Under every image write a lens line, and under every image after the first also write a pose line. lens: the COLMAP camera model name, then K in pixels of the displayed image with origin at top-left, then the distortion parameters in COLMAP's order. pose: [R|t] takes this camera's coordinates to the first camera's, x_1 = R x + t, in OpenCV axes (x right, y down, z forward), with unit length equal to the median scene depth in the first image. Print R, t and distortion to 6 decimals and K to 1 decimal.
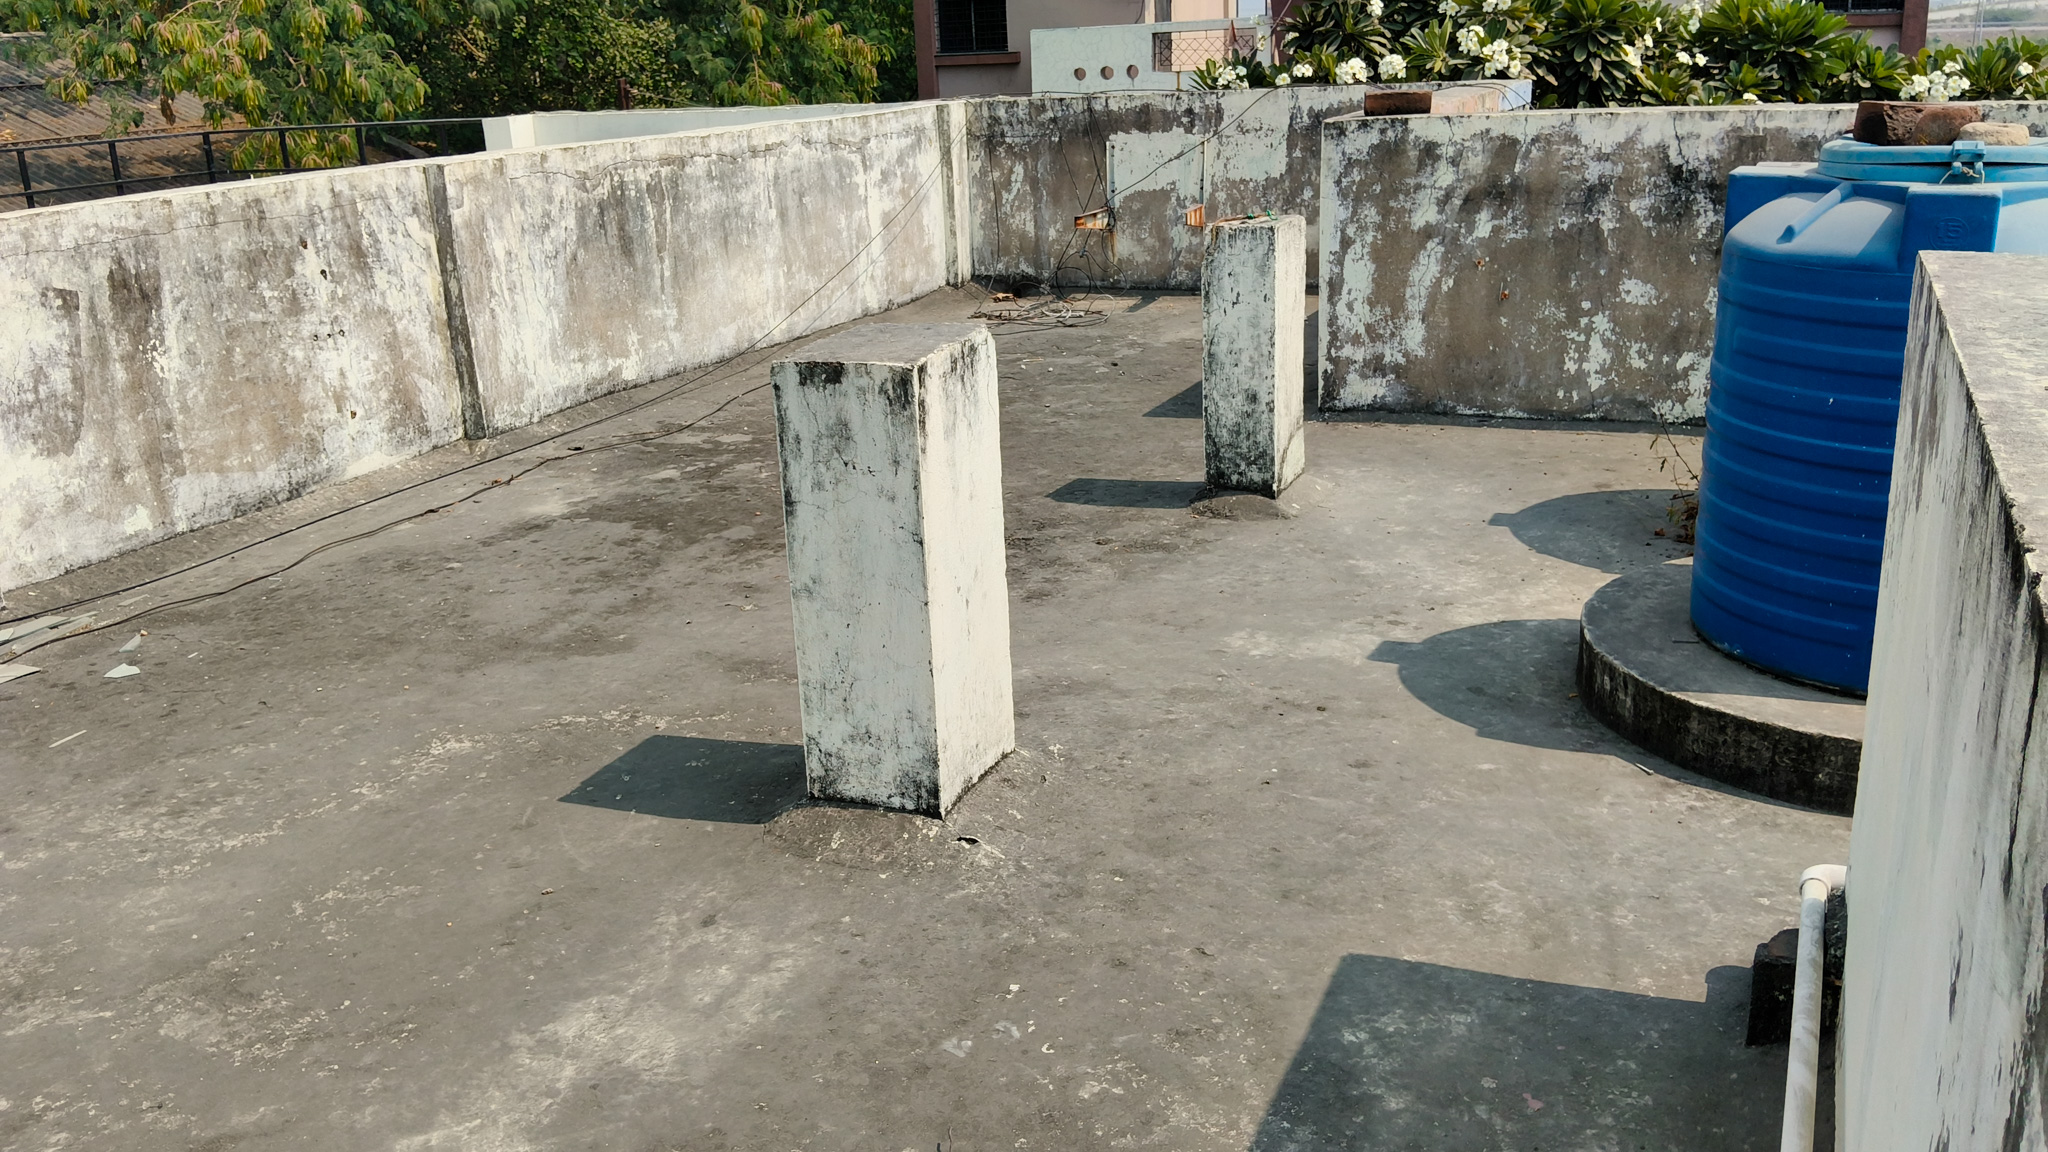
lens RADIAL K [[1682.8, 0, 1023.6], [0, 1682.8, 575.9], [0, 0, 1]] dist [0.017139, -0.025993]
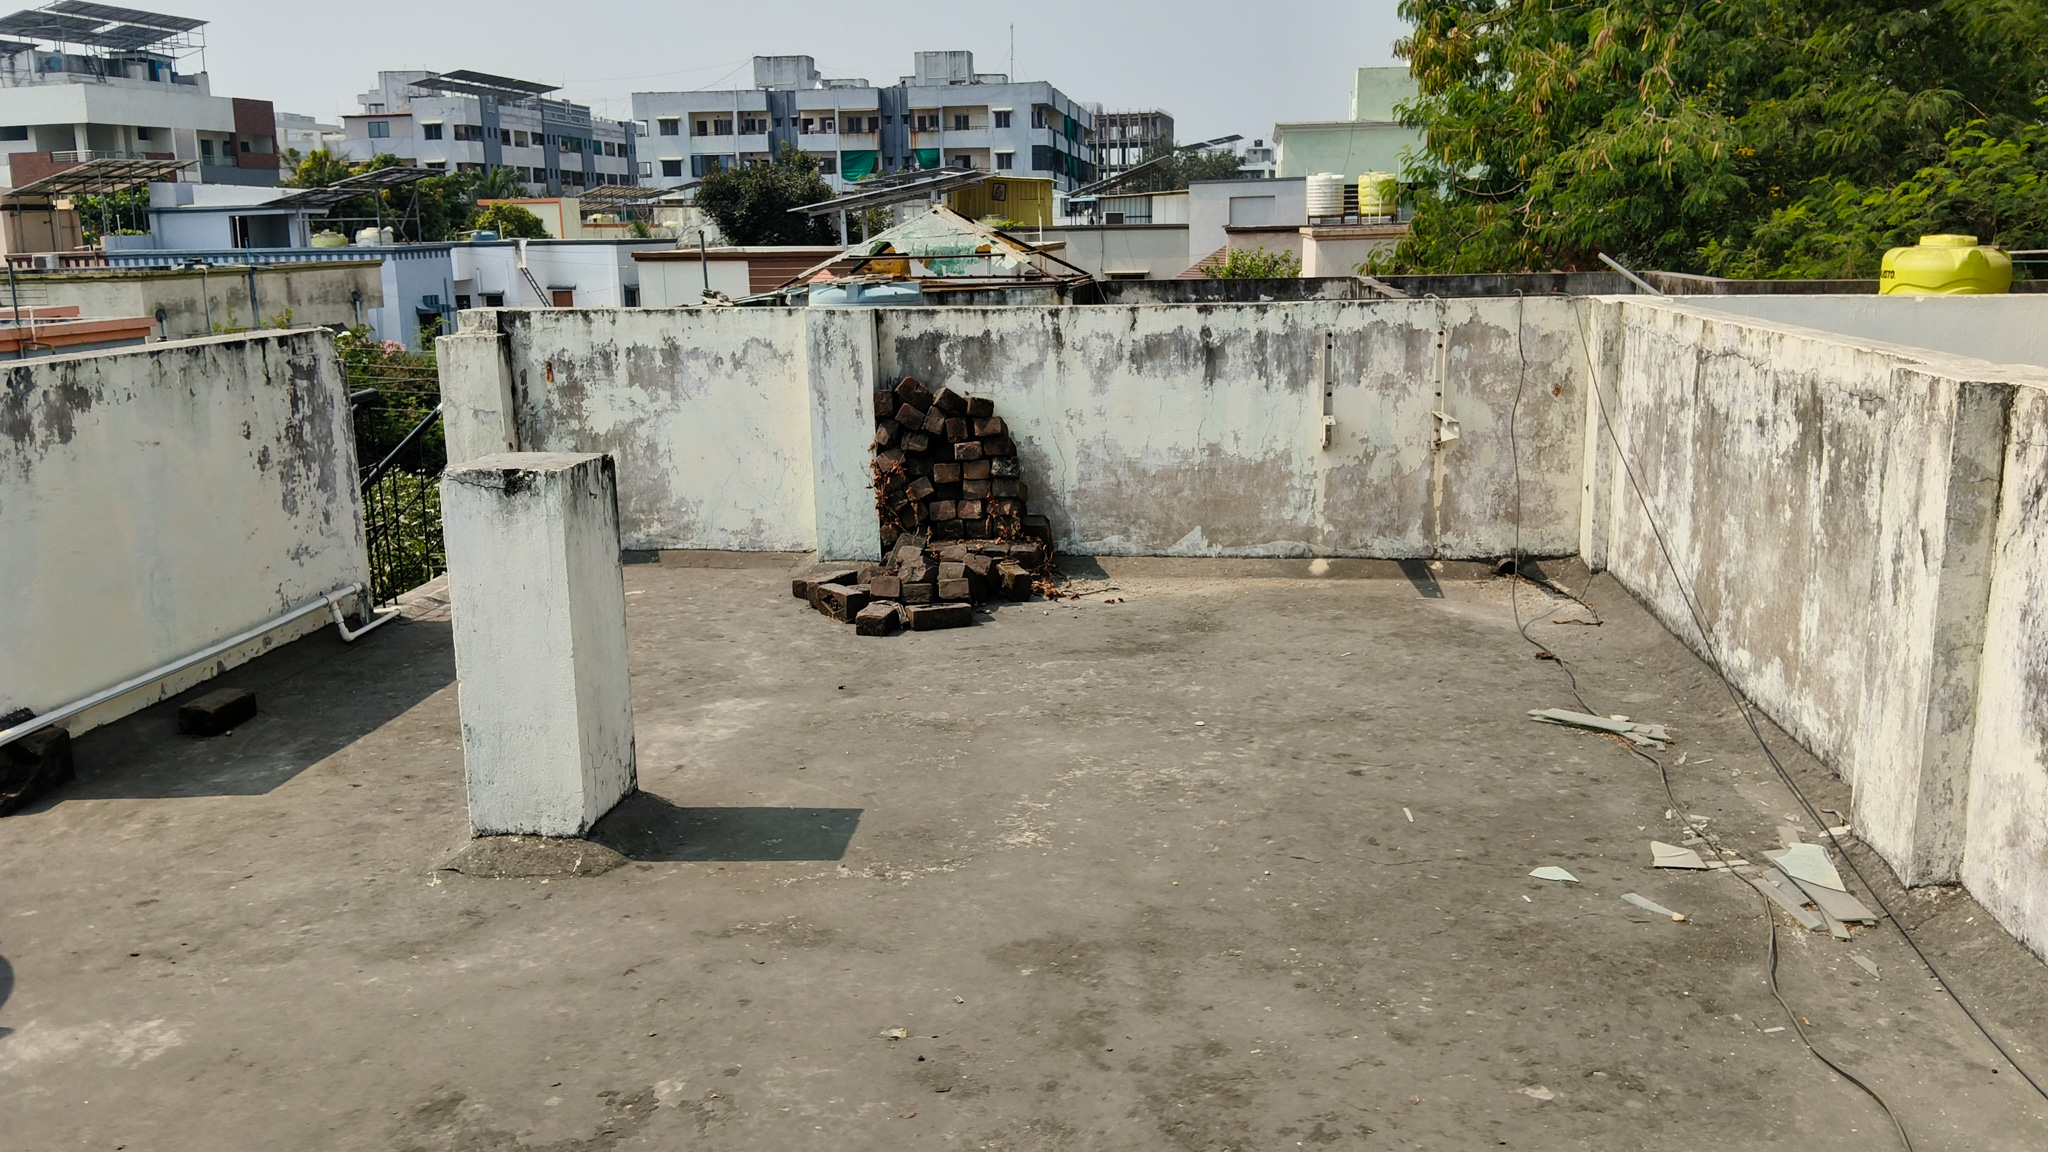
lens RADIAL K [[1682.8, 0, 1026.9], [0, 1682.8, 575.6], [0, 0, 1]] dist [0.017139, -0.025993]
pose [[-0.950733, 0.128465, -0.282142, -0.059284], [-0.028183, 0.870517, 0.491331, -0.588718], [0.308728, 0.475076, -0.824008, 1.846792]]
